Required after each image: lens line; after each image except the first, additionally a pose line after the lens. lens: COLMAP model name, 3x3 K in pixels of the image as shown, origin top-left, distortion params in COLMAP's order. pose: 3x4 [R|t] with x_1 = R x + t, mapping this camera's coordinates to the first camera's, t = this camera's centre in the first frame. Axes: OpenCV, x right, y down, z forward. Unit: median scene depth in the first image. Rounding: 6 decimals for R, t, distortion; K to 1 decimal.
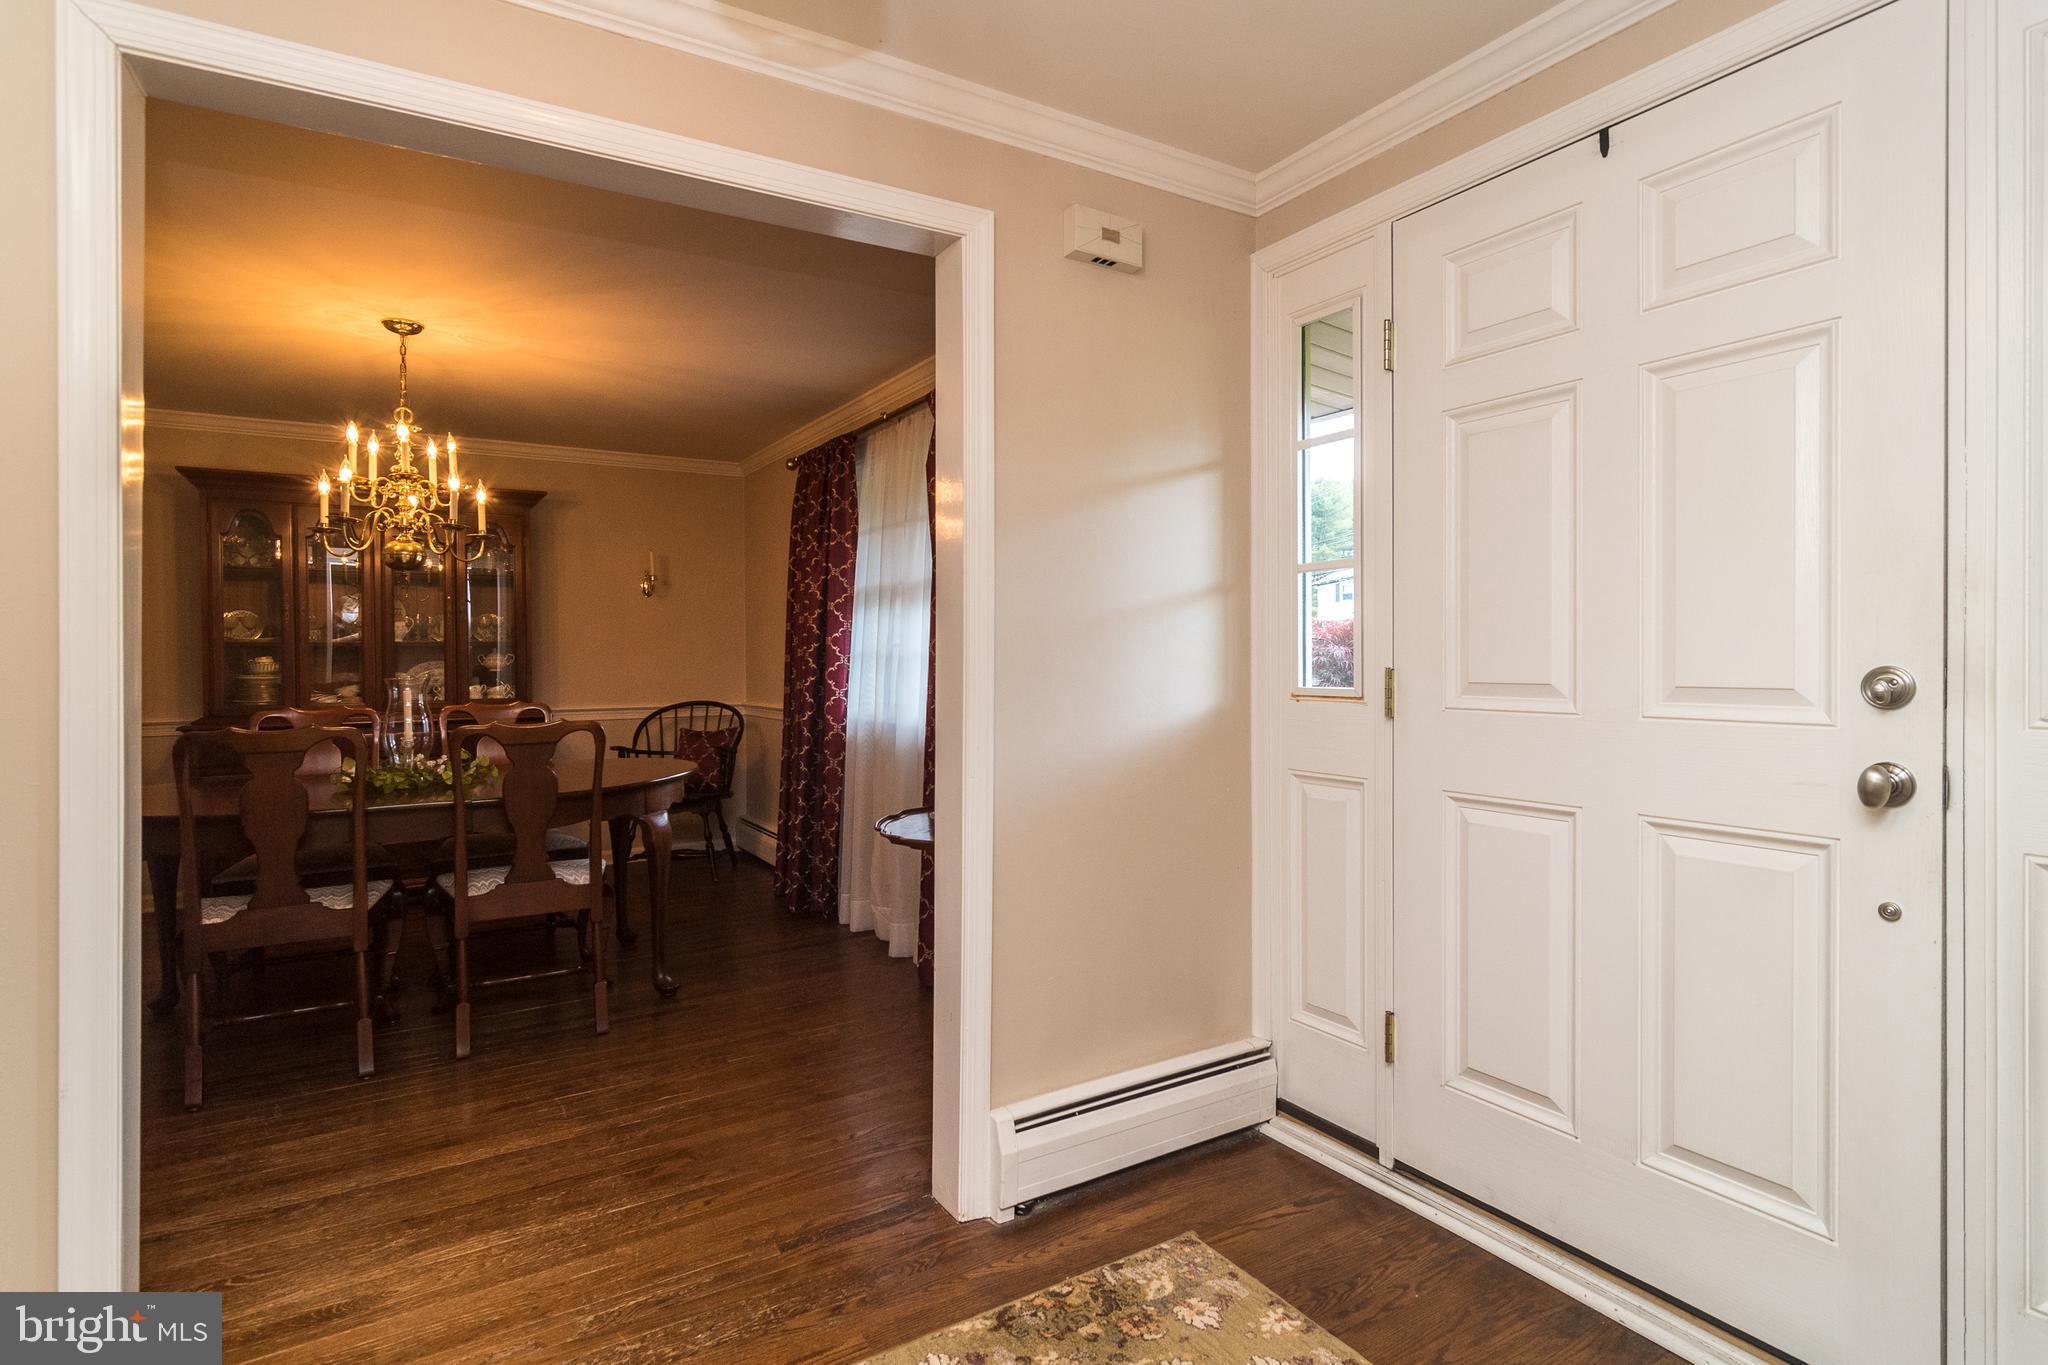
lens RADIAL K [[1012.1, 0, 1013.0], [0, 1012.1, 665.5], [0, 0, 1]] dist [-0.006333, 0.003552]
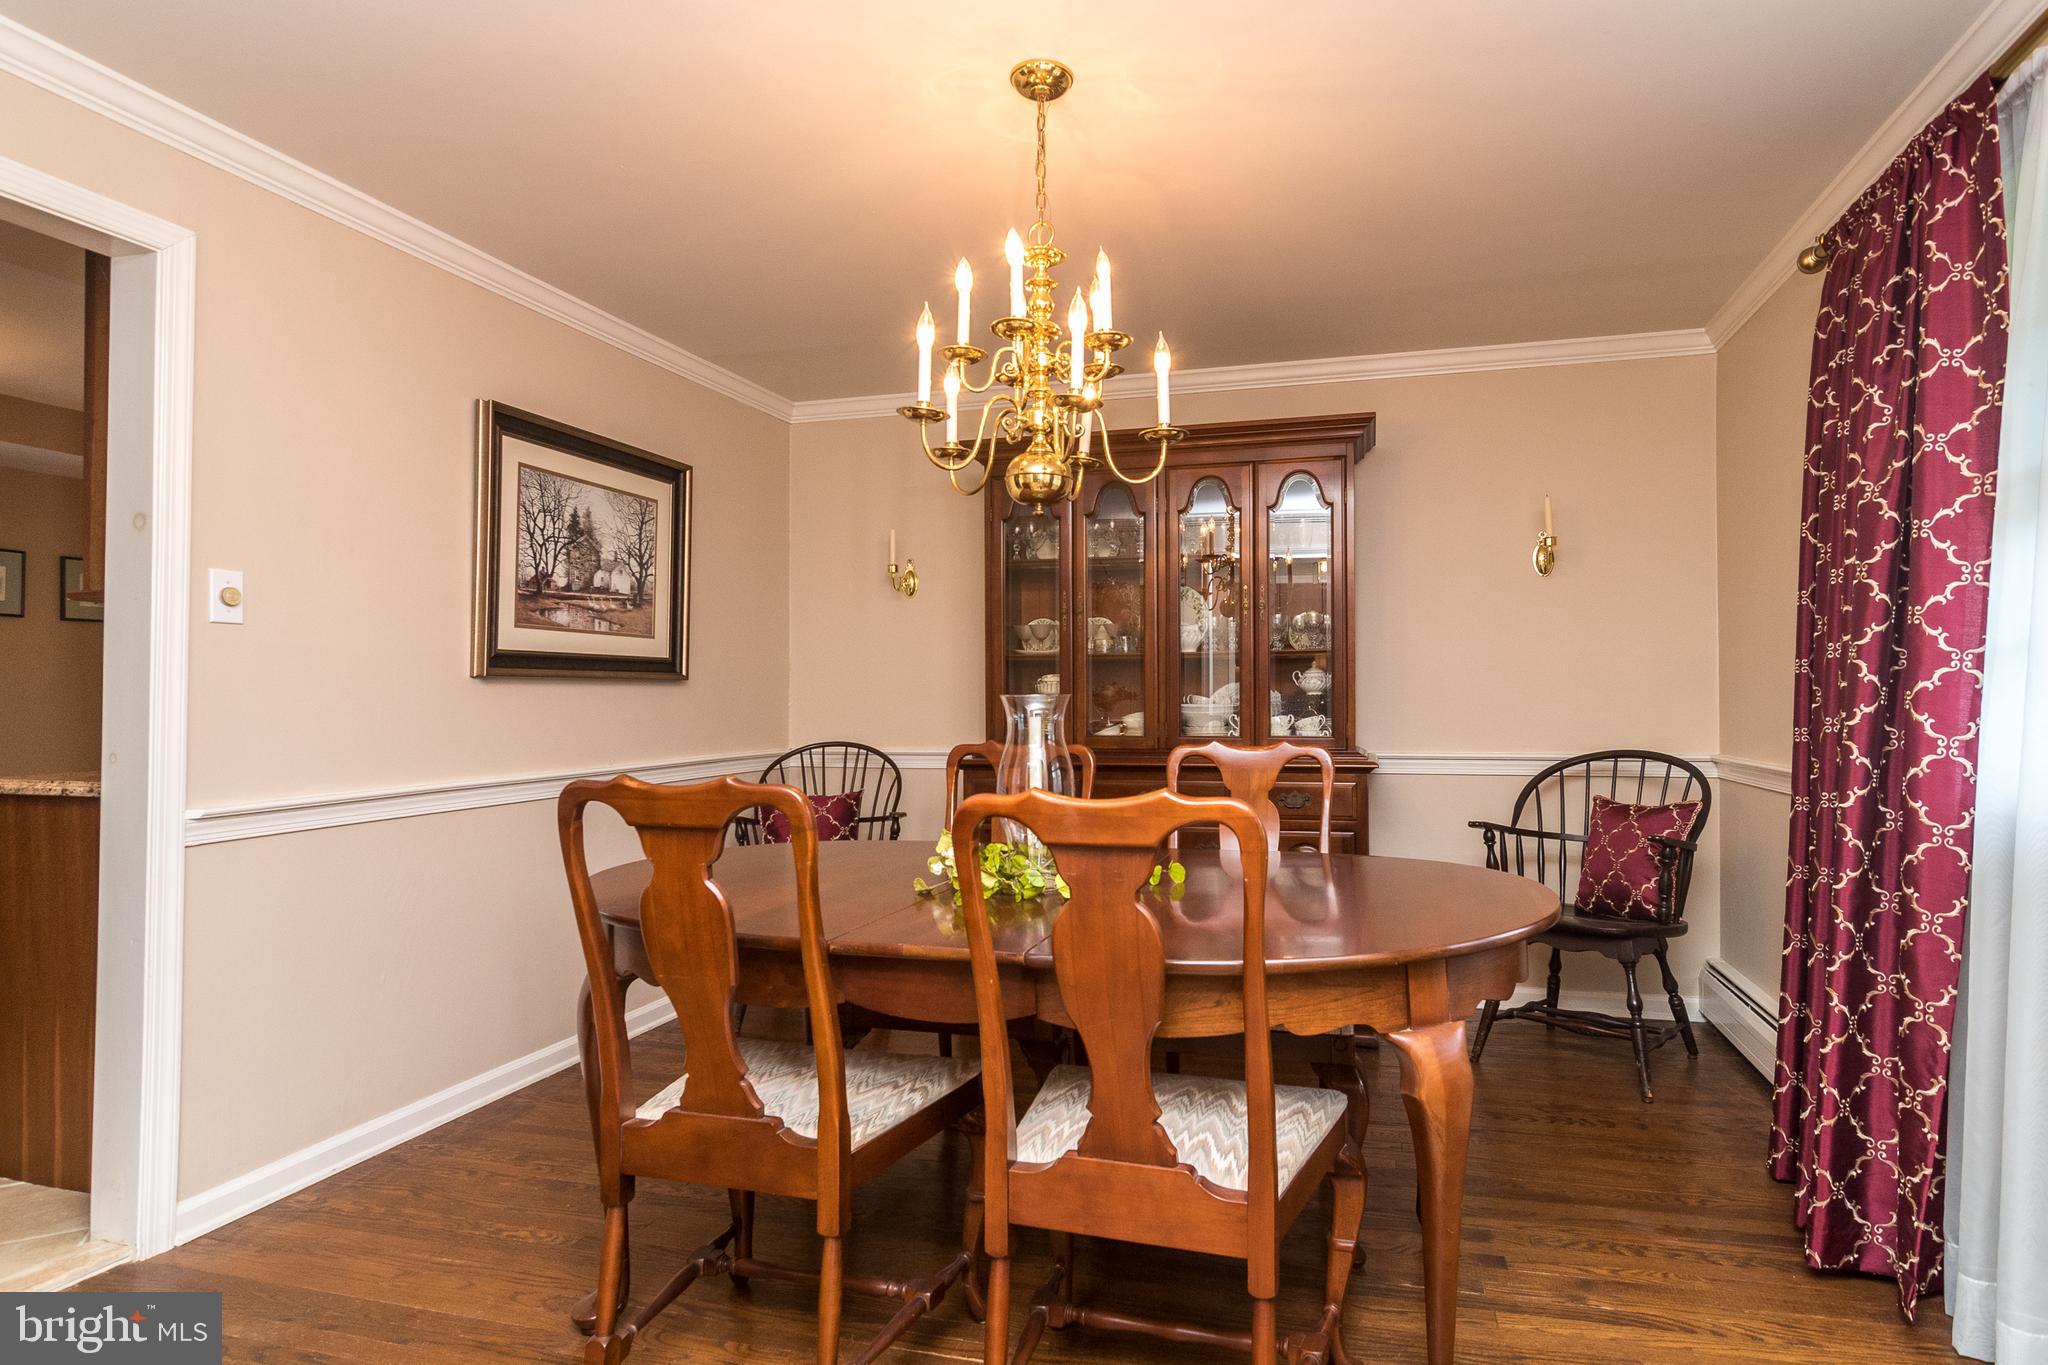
lens RADIAL K [[1131.9, 0, 1103.1], [0, 1131.9, 683.2], [0, 0, 1]] dist [-0.014132, 0.003368]
pose [[0.710290, -0.003905, -0.703899, -0.096783], [-0.007995, 0.999875, -0.013614, 0.011050], [0.703864, 0.015297, 0.710170, 0.451521]]
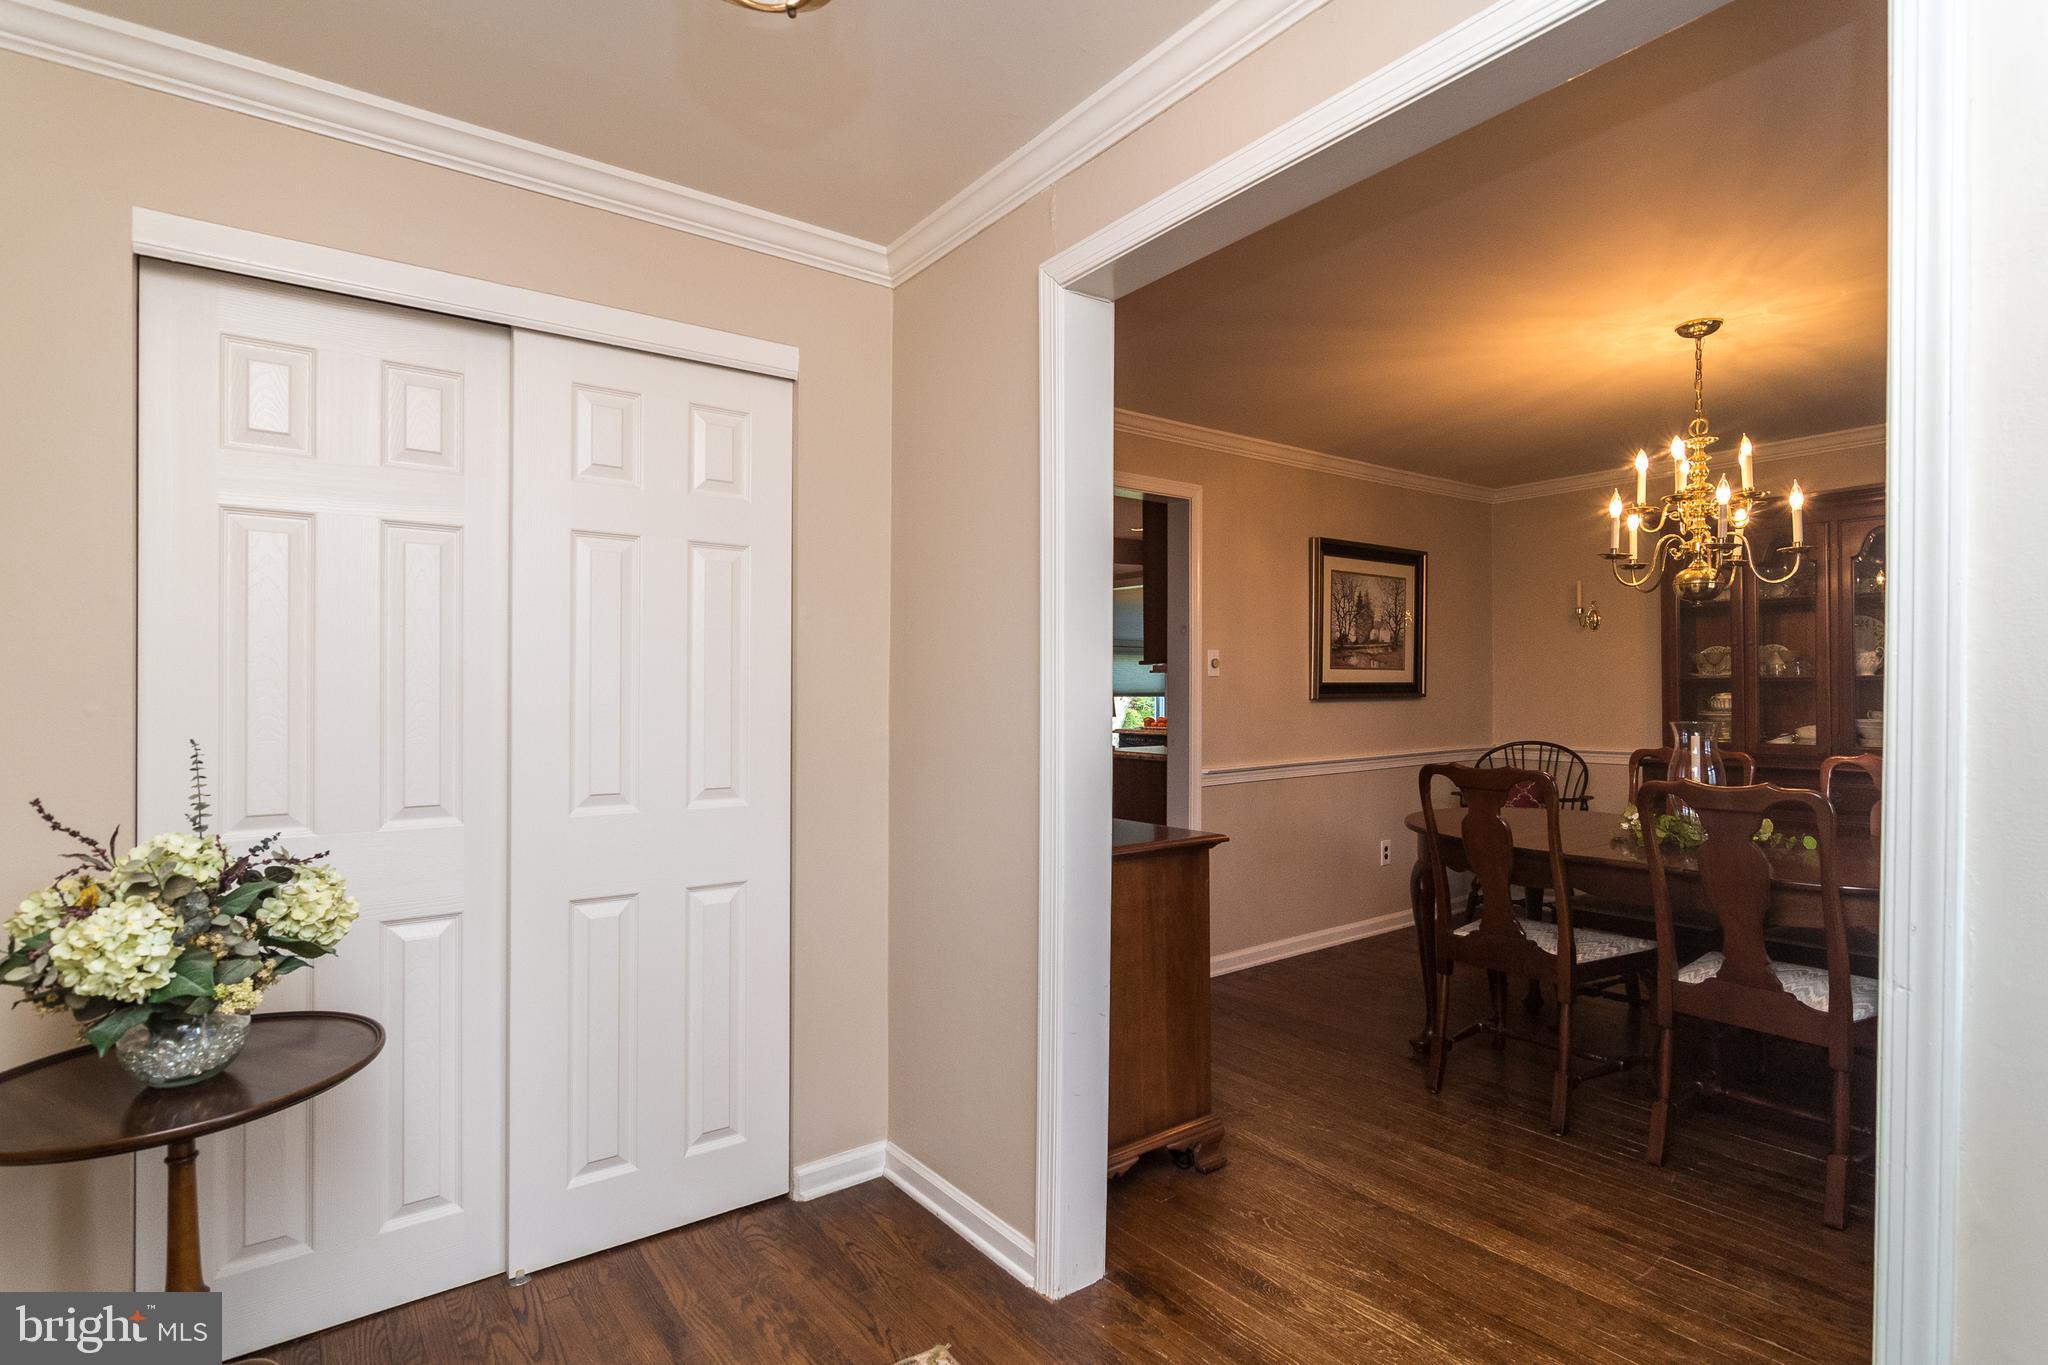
lens RADIAL K [[1012.1, 0, 1021.0], [0, 1012.1, 683.3], [0, 0, 1]] dist [-0.006333, 0.003552]
pose [[0.116268, -0.001430, -0.993217, 0.169480], [-0.007055, 0.999973, -0.002266, -0.011848], [0.993193, 0.007271, 0.116255, 0.239984]]
